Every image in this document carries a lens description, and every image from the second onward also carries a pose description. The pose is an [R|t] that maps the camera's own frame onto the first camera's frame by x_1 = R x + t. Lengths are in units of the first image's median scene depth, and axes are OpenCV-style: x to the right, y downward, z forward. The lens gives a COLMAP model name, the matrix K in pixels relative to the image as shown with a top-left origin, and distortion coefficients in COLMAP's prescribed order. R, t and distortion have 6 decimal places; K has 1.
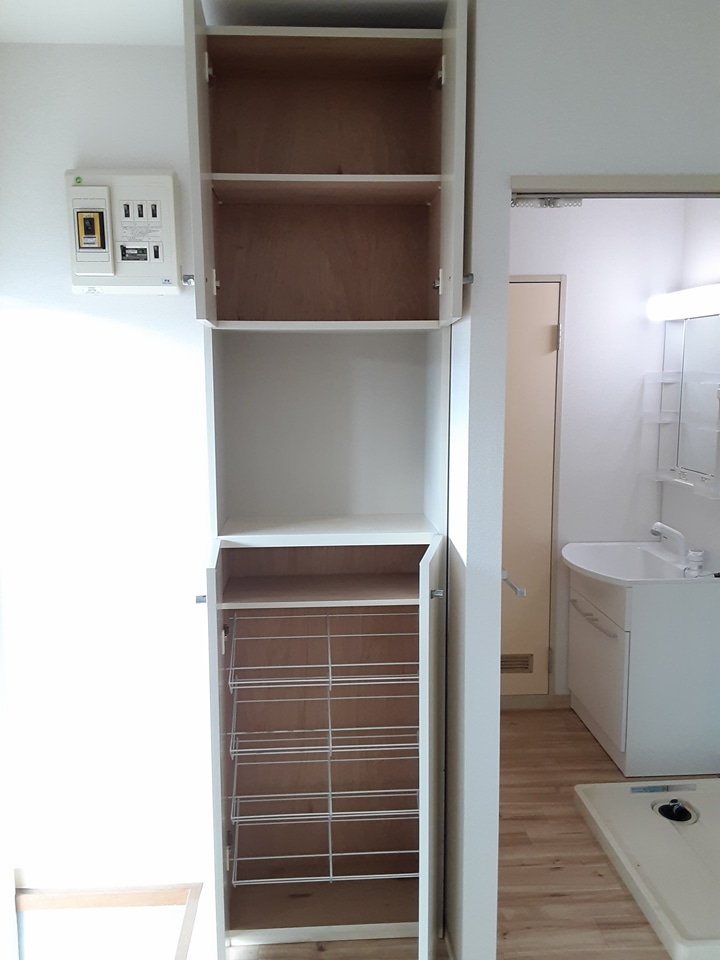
lens RADIAL K [[763.9, 0, 348.0], [0, 763.9, 487.6], [0, 0, 1]] dist [0.046273, -0.006984]
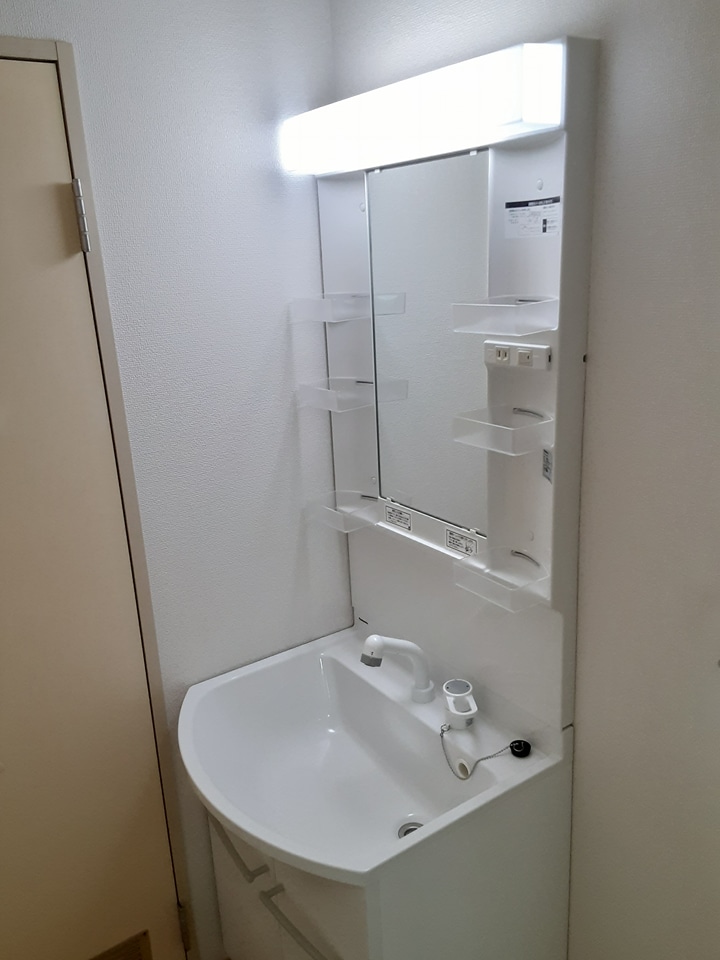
lens RADIAL K [[763.9, 0, 348.0], [0, 763.9, 487.6], [0, 0, 1]] dist [0.046273, -0.006984]
pose [[0.856007, -0.183173, 0.483426, 0.177645], [0.119640, 0.979929, 0.159454, -0.109505], [-0.502930, -0.078656, 0.860740, 0.591900]]
